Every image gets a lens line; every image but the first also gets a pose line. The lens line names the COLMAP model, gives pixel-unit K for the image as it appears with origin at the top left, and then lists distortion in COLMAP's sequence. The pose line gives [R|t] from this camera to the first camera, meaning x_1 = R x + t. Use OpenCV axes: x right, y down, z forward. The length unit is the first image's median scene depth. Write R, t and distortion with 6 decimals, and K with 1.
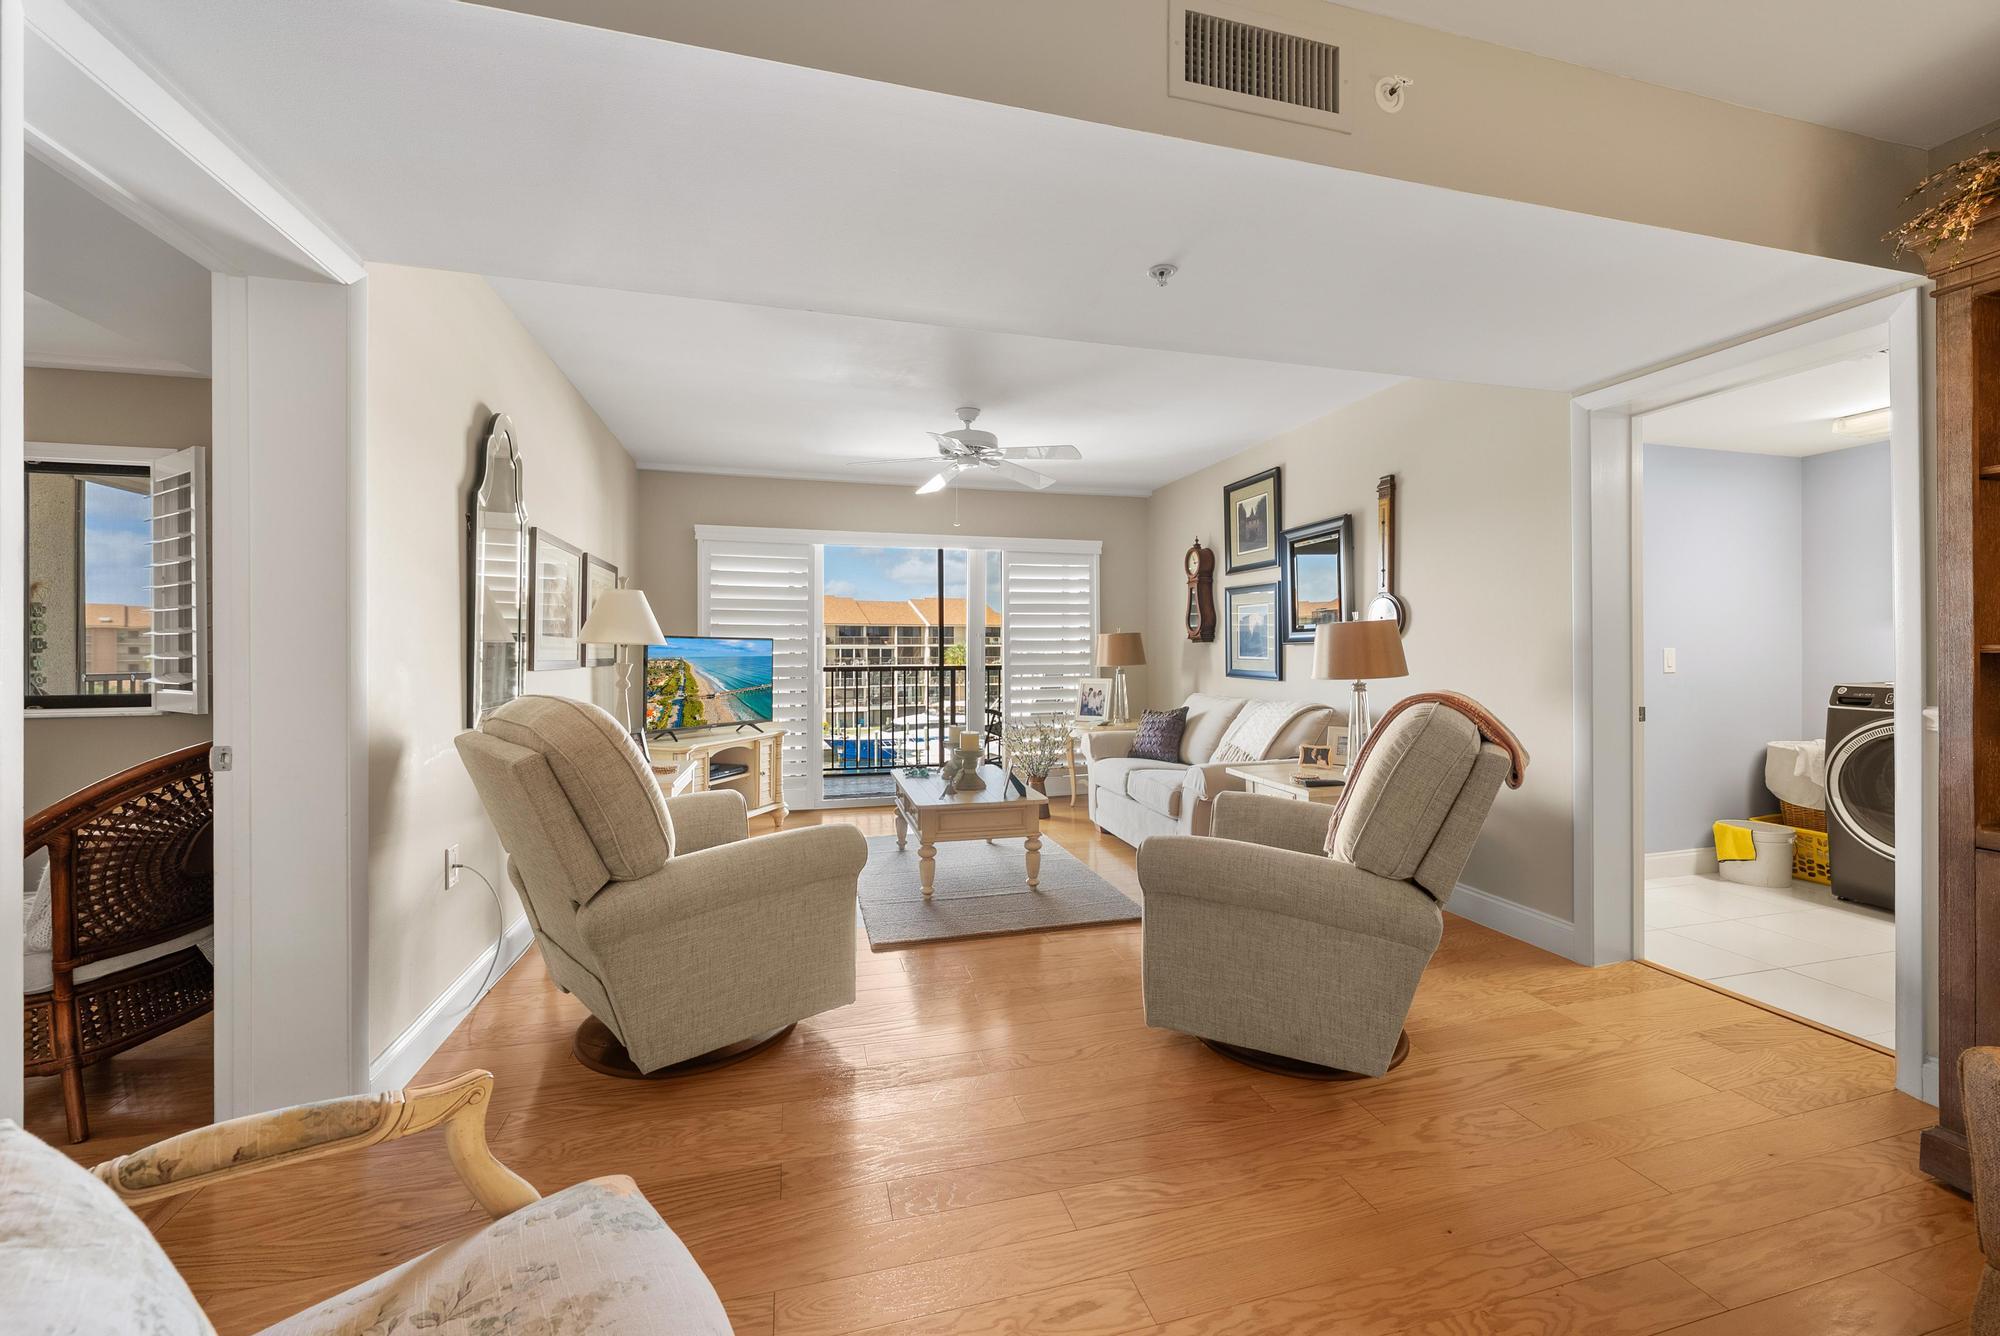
lens RADIAL K [[815.1, 0, 1000.2], [0, 815.1, 651.5], [0, 0, 1]] dist [0.001447, 0.000247]
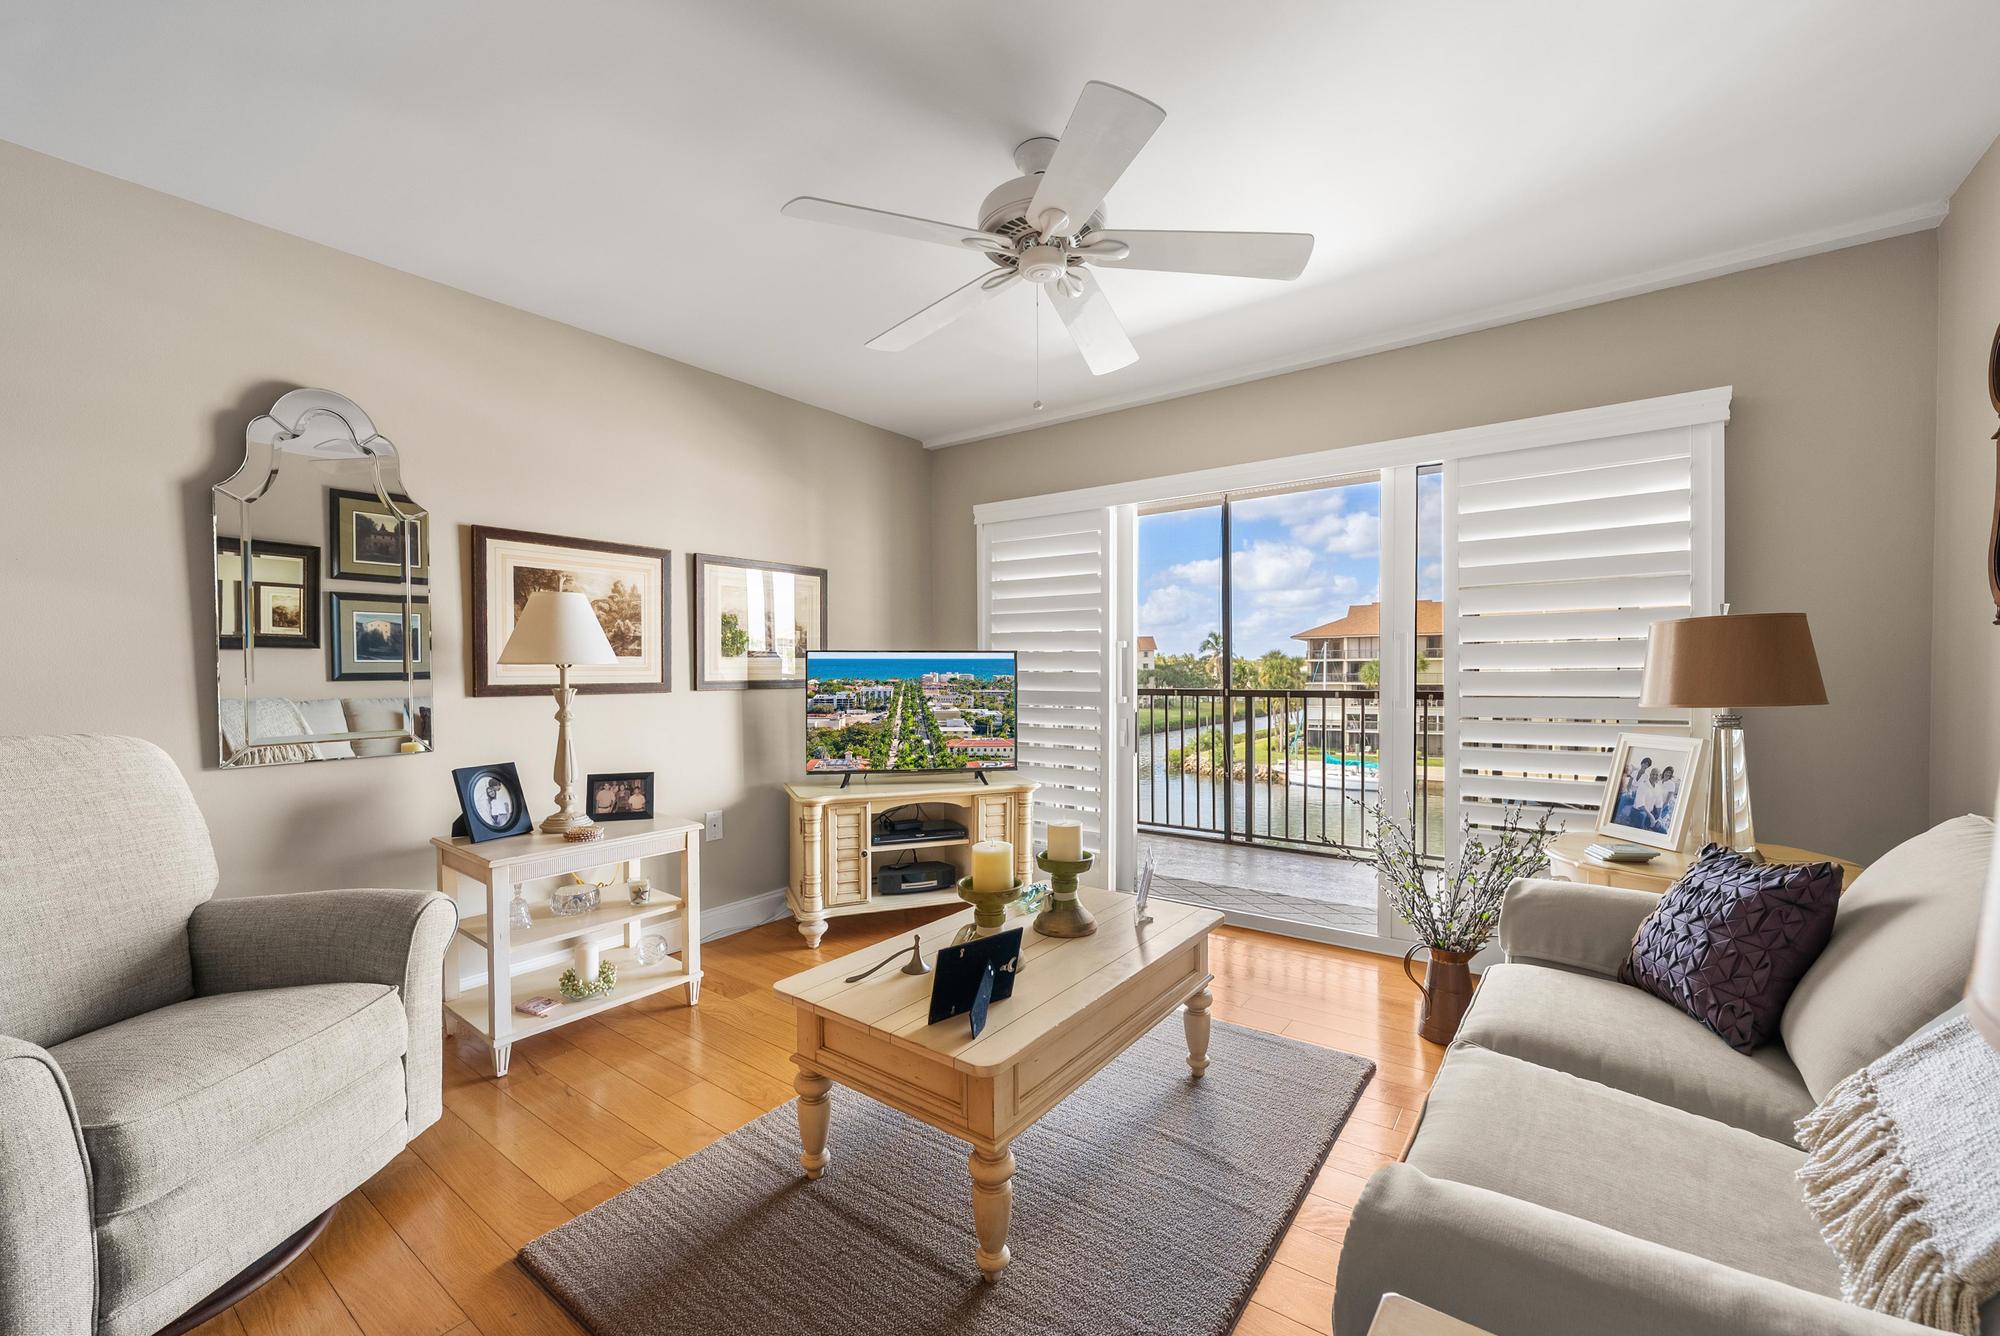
lens RADIAL K [[815.1, 0, 1000.2], [0, 815.1, 651.5], [0, 0, 1]] dist [0.001447, 0.000247]
pose [[0.609567, -0.020041, -0.792481, 0.263724], [0.006491, 0.999773, -0.020290, -0.000964], [0.792708, 0.007224, 0.609559, 0.570454]]
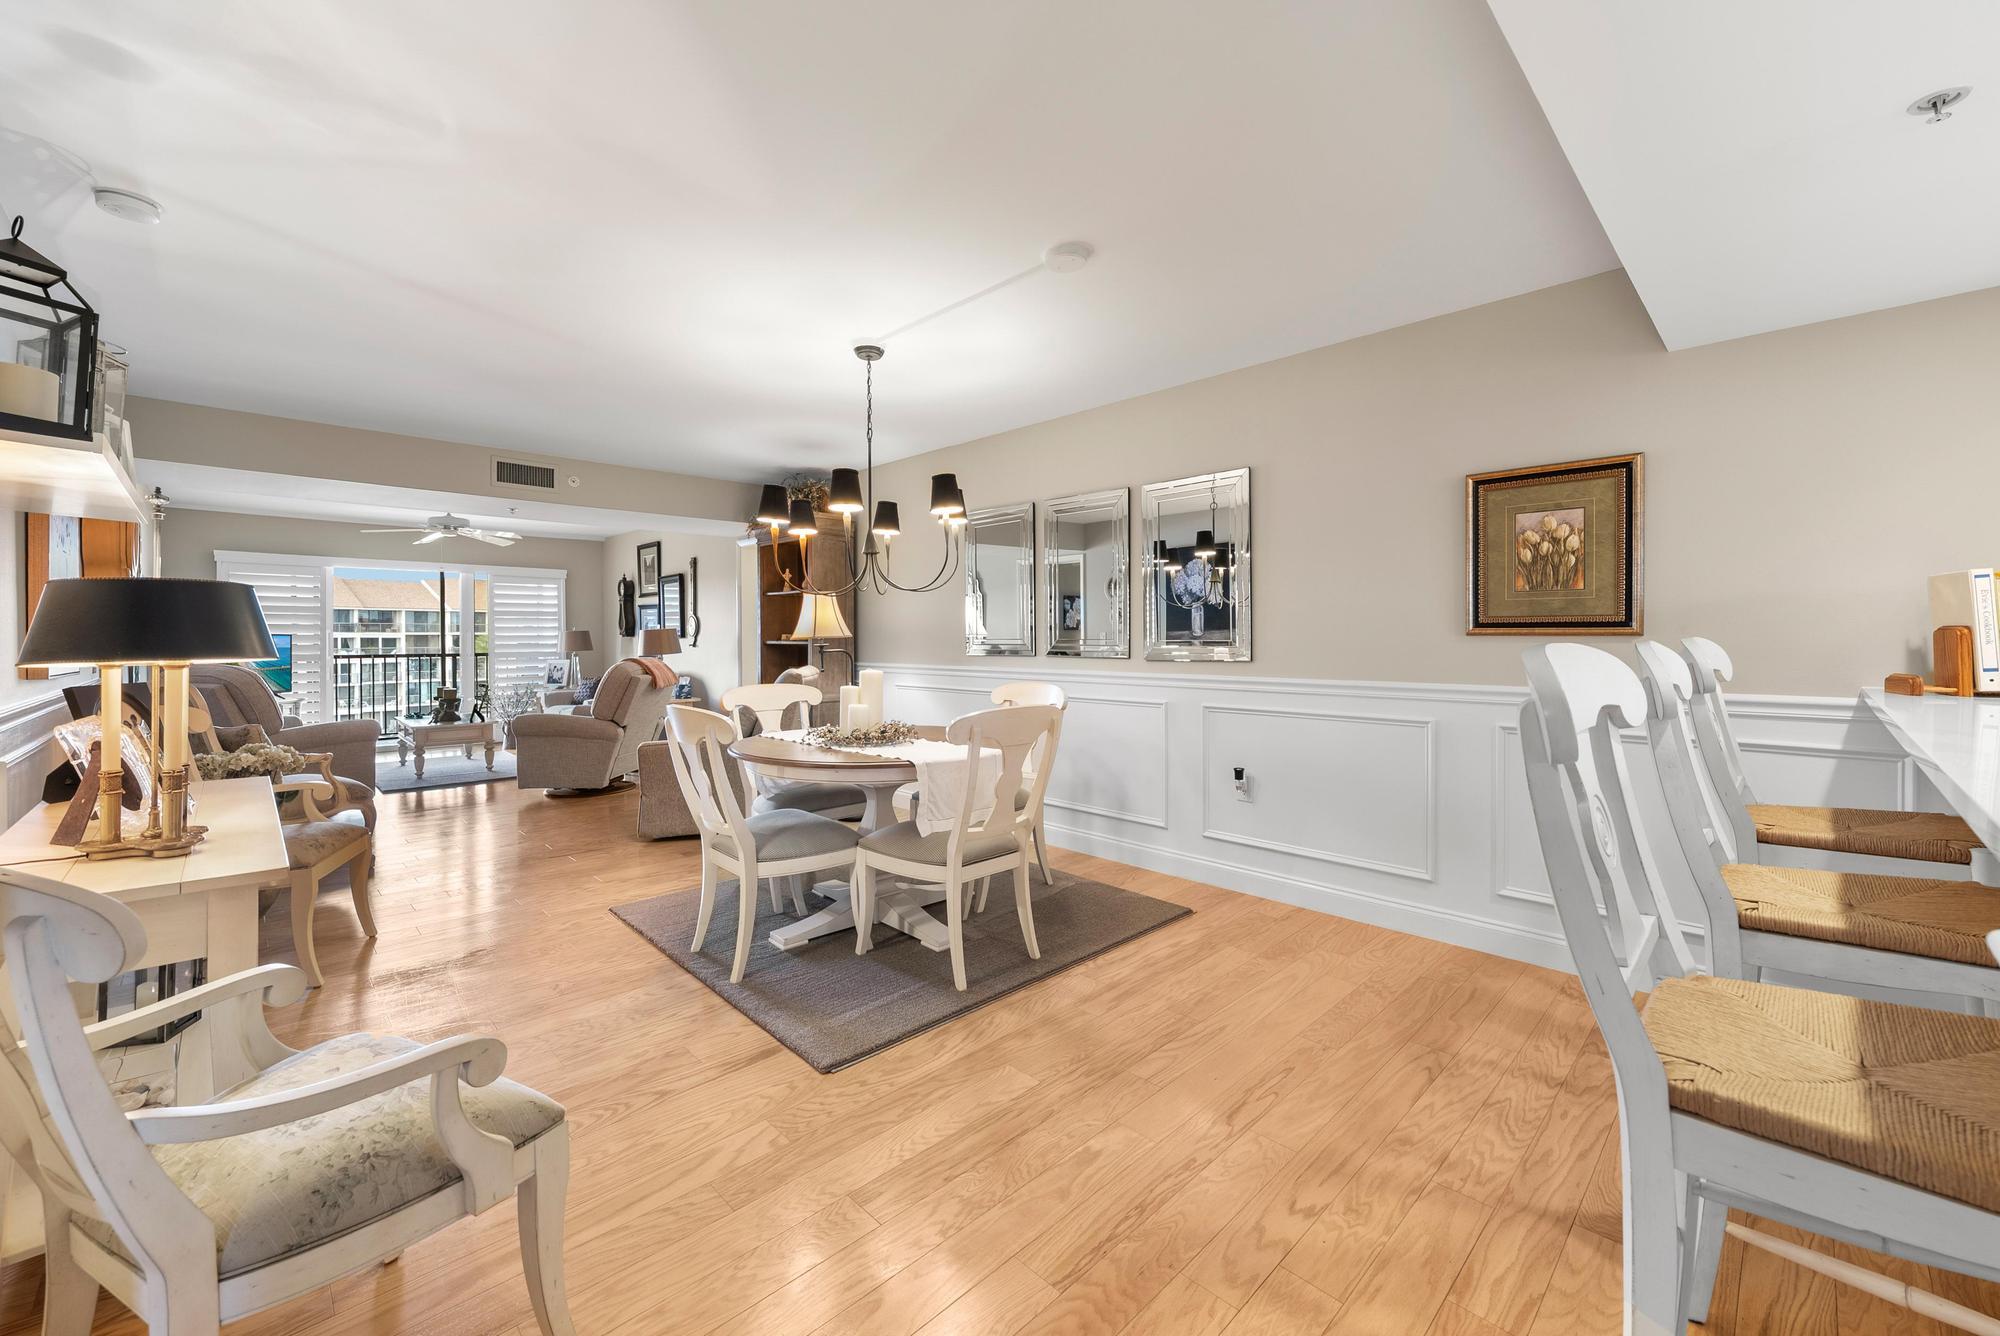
lens RADIAL K [[792.3, 0, 1000.8], [0, 792.3, 643.9], [0, 0, 1]] dist [0.001657, 0.000232]
pose [[0.868520, -0.004995, 0.495628, 0.112795], [0.002210, 0.999978, 0.006206, -0.005223], [-0.495649, -0.004294, 0.868512, -0.823056]]
